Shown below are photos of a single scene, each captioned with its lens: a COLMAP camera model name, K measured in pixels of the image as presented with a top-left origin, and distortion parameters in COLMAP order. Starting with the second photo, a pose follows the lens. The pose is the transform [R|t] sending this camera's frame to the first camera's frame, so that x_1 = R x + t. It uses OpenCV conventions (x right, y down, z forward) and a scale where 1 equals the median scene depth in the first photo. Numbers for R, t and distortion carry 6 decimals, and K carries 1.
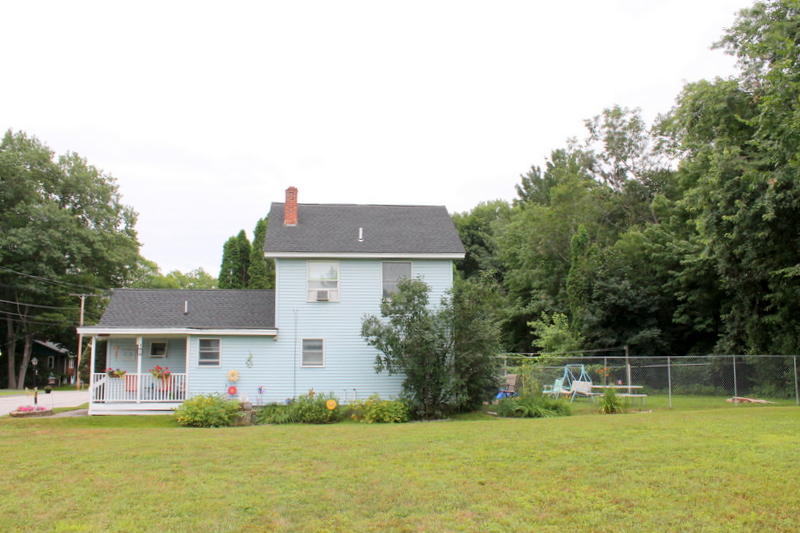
lens RADIAL K [[671.6, 0, 416.8], [0, 671.6, 287.0], [0, 0, 1]] dist [-0.161730, 0.128835]
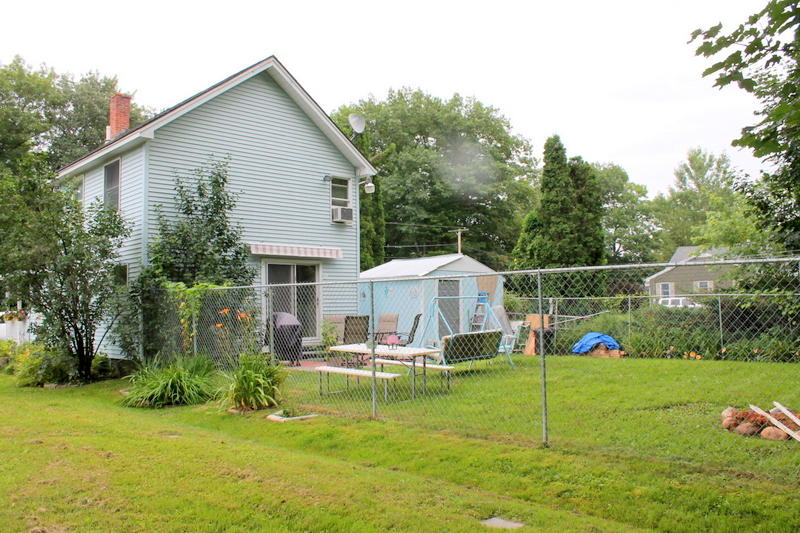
lens RADIAL K [[671.6, 0, 416.8], [0, 671.6, 287.0], [0, 0, 1]] dist [-0.161730, 0.128835]
pose [[0.615586, -0.023849, -0.787709, 0.395273], [0.111696, 0.992092, 0.057252, 0.046639], [0.780114, -0.123227, 0.613381, 0.424123]]
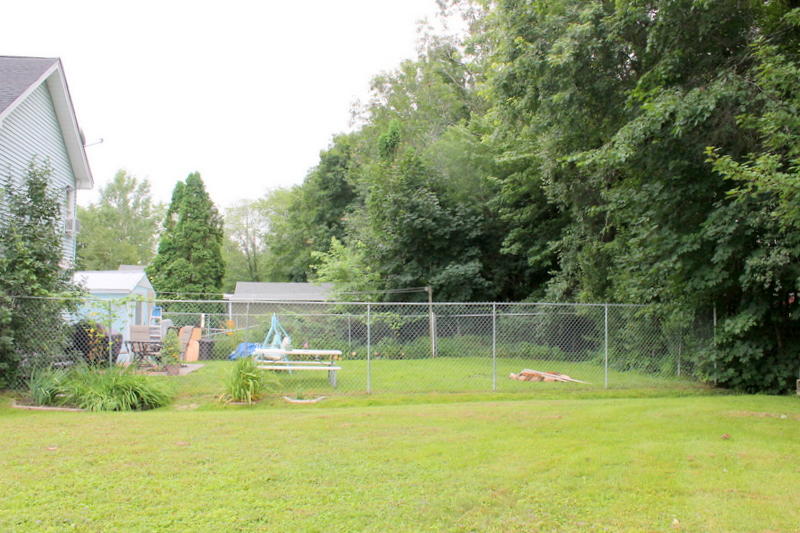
lens RADIAL K [[671.6, 0, 416.8], [0, 671.6, 287.0], [0, 0, 1]] dist [-0.161730, 0.128835]
pose [[0.999680, 0.004493, 0.024881, 0.286150], [-0.006624, 0.996253, 0.086229, 0.028707], [-0.024400, -0.086366, 0.995965, 0.292674]]
